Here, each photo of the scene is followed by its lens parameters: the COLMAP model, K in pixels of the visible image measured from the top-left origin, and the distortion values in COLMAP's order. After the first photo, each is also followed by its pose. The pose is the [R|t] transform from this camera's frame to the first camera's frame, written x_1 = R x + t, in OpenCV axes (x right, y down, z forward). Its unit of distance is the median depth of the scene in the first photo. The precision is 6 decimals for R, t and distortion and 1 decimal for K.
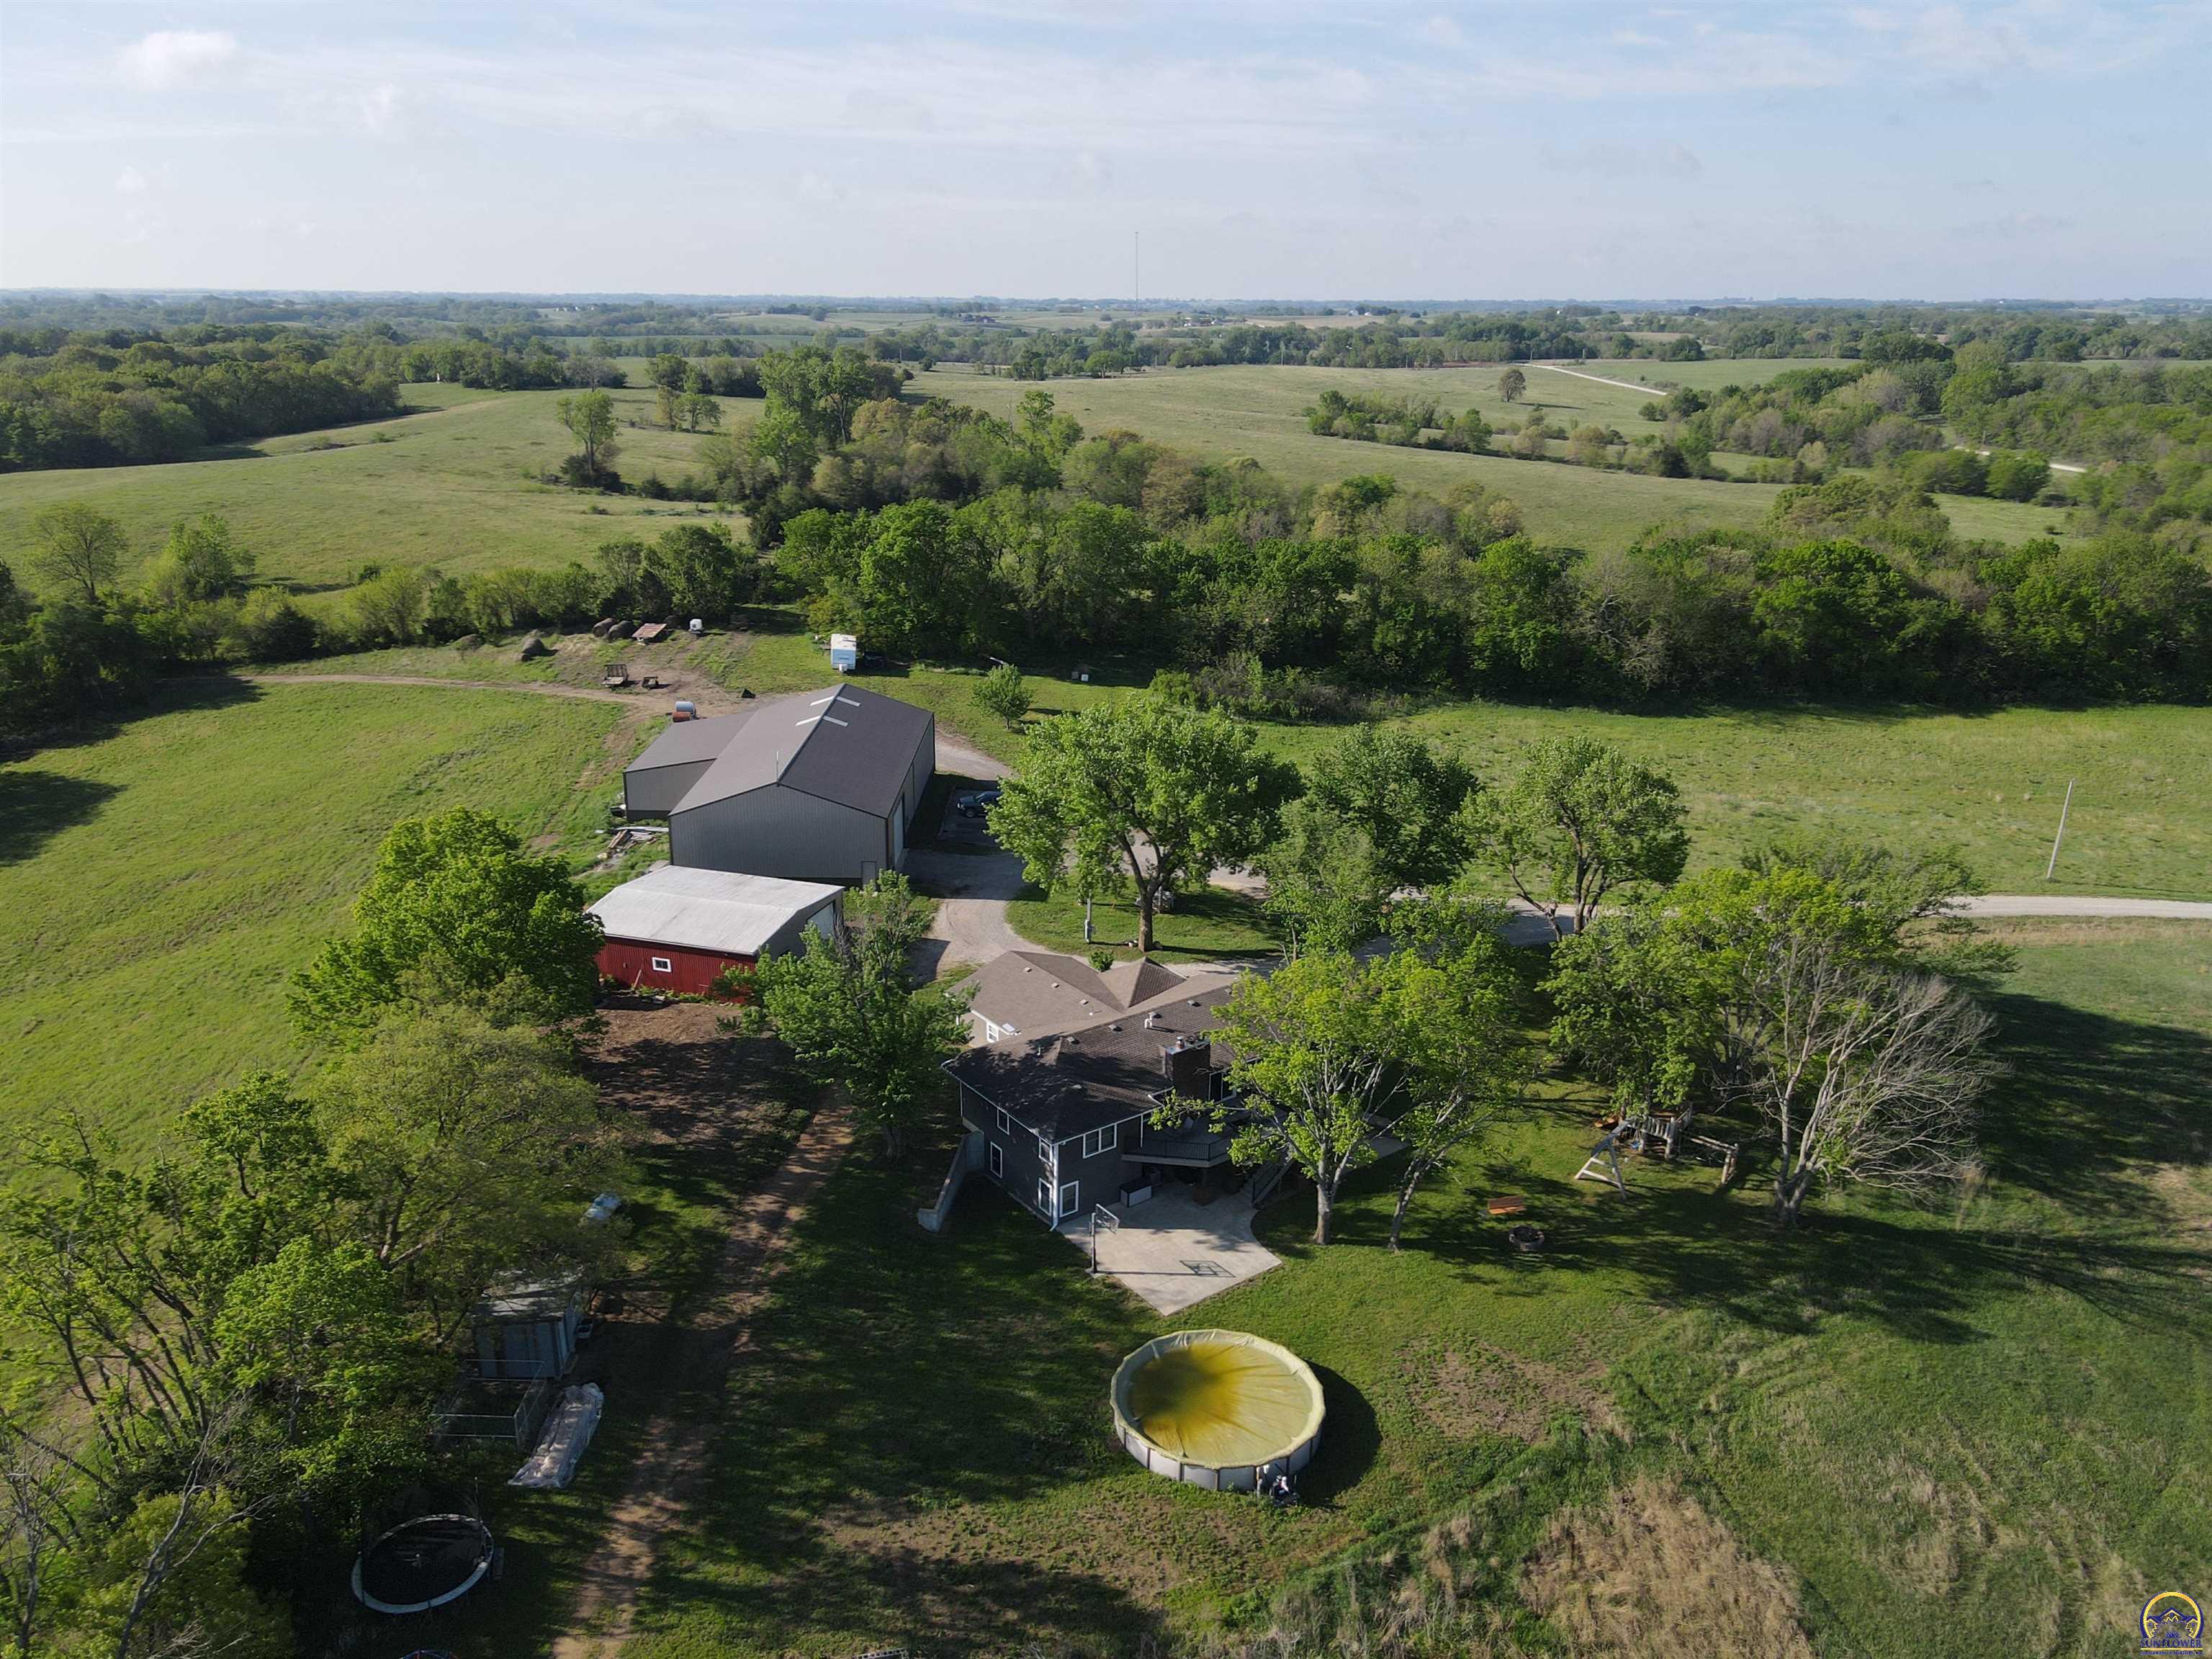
lens RADIAL K [[1618.0, 0, 1105.9], [0, 1618.0, 838.3], [0, 0, 1]] dist [0.021446, -0.001681]
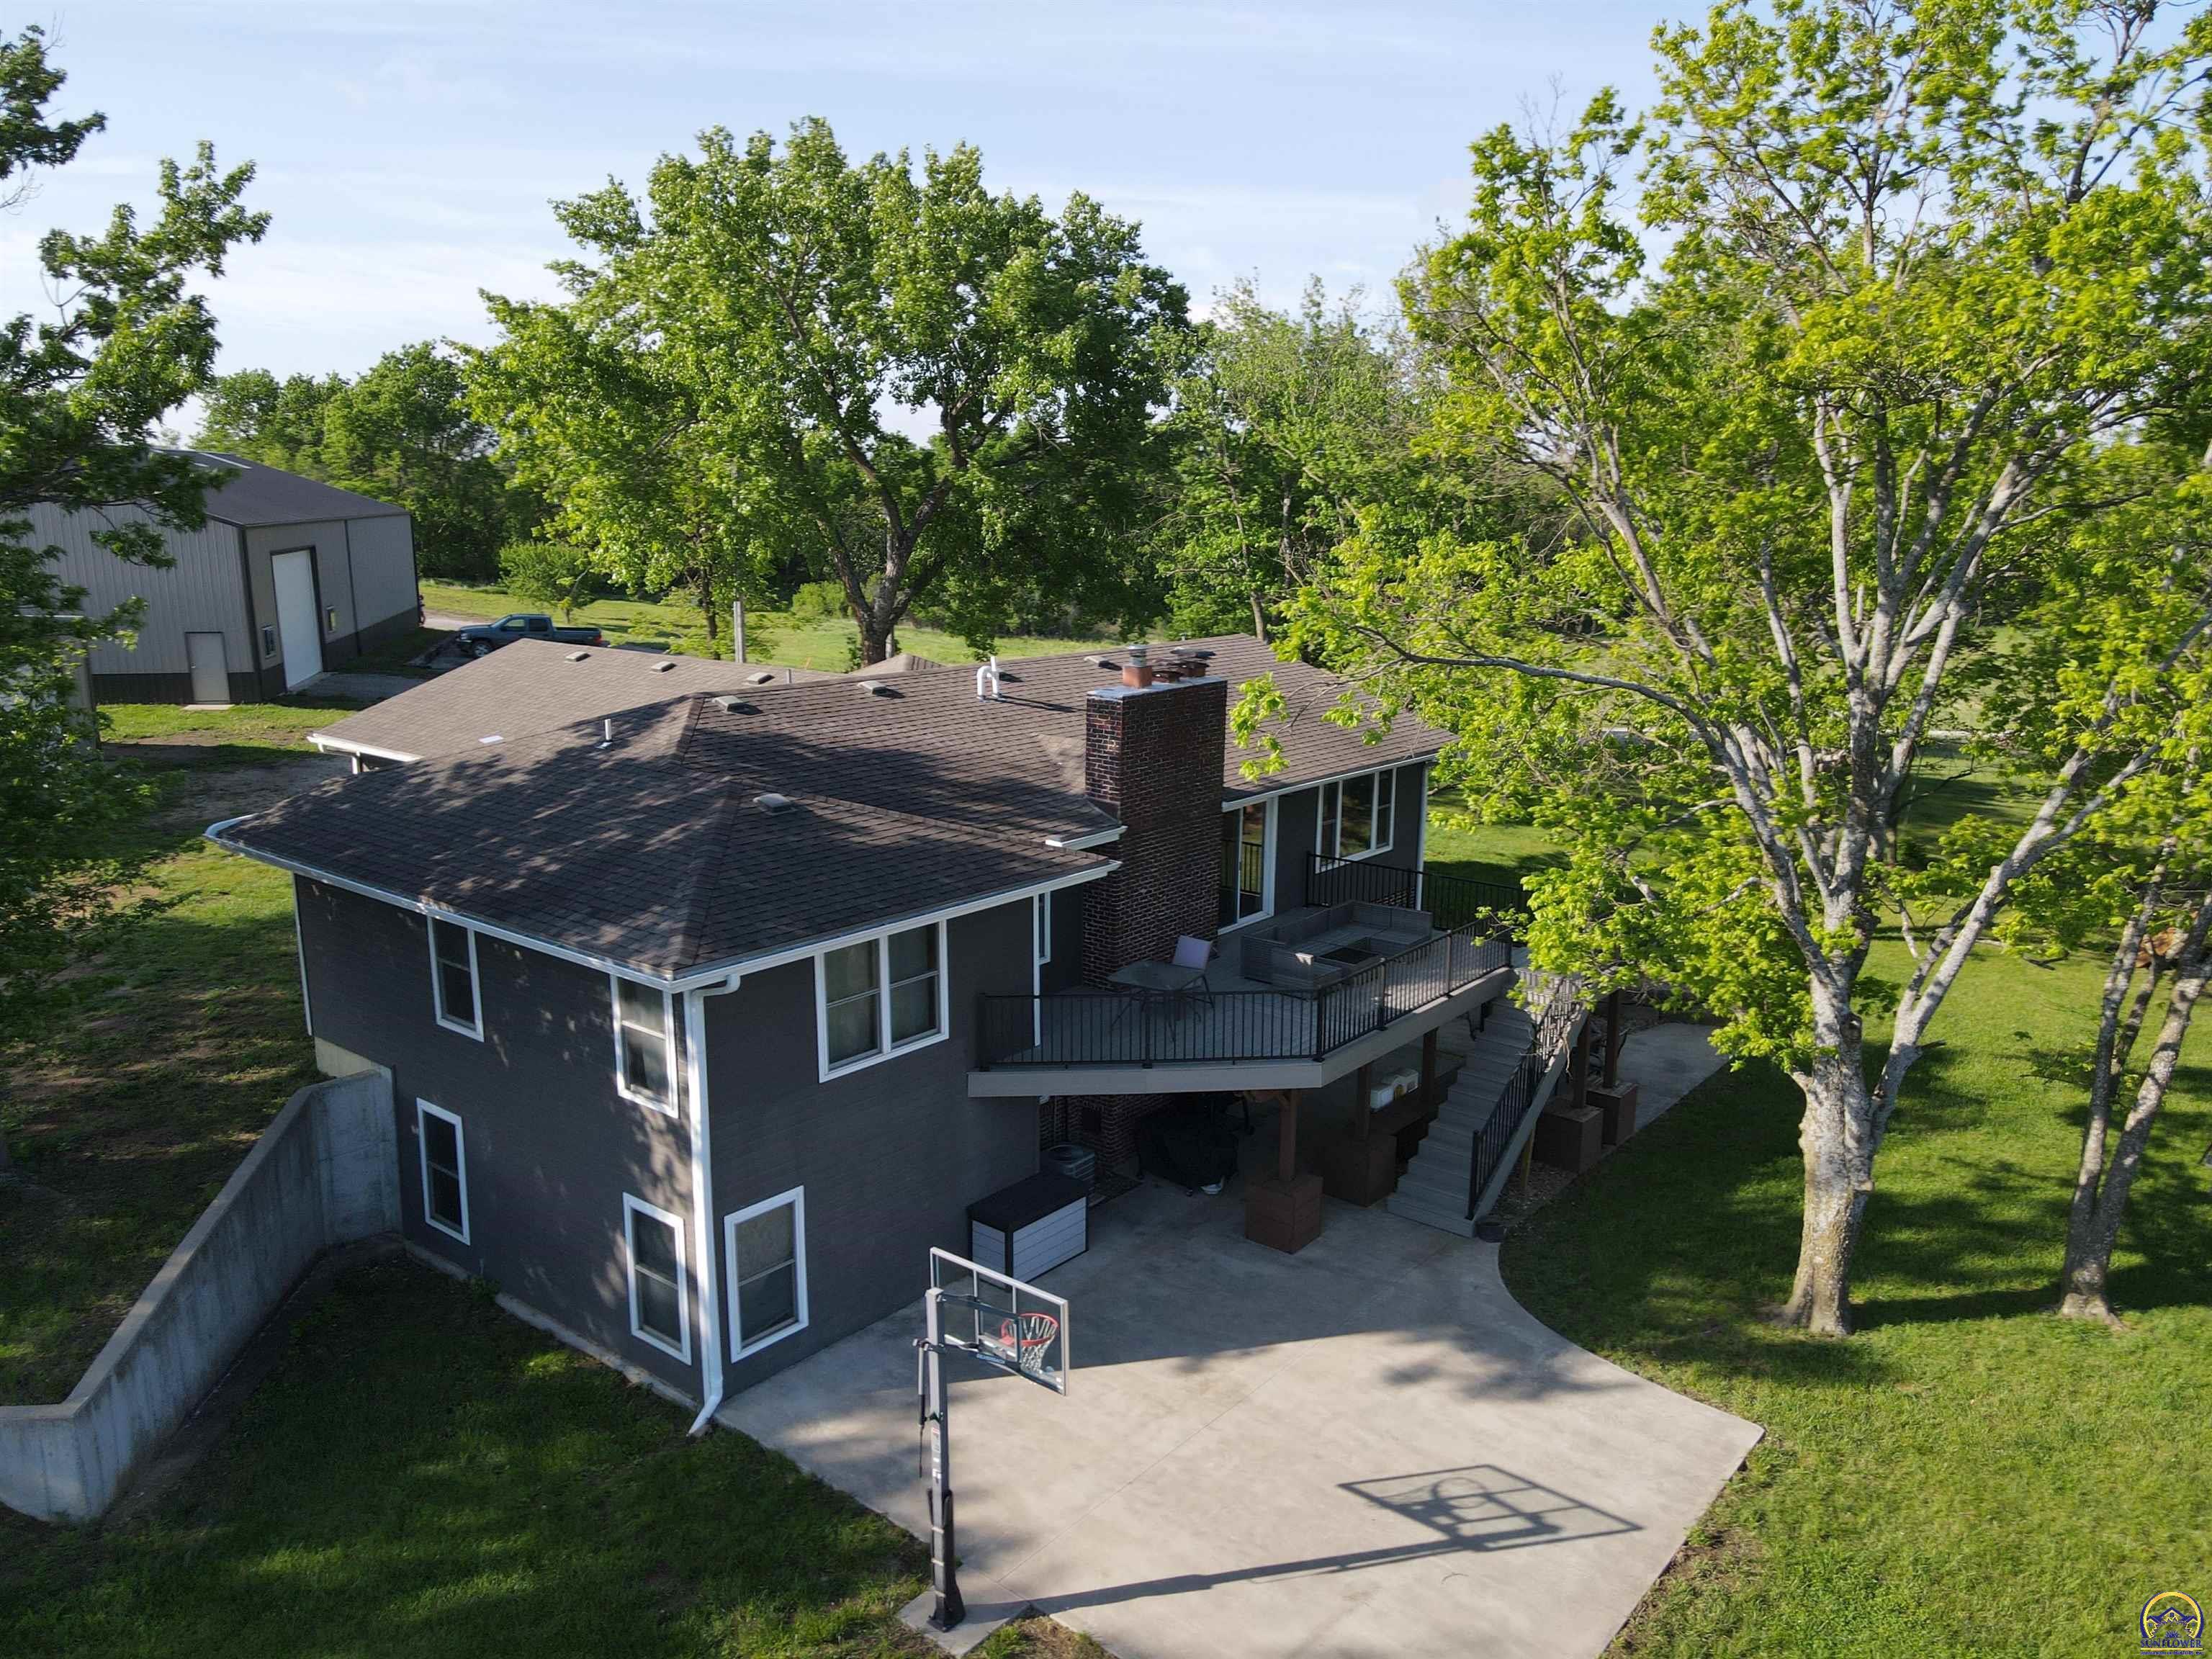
lens RADIAL K [[1618.0, 0, 1124.5], [0, 1618.0, 859.5], [0, 0, 1]] dist [0.021446, -0.001681]
pose [[0.966422, -0.055787, 0.250831, -0.027928], [0.079385, 0.993217, -0.084961, 0.189618], [-0.244390, 0.102021, 0.964295, 0.769378]]
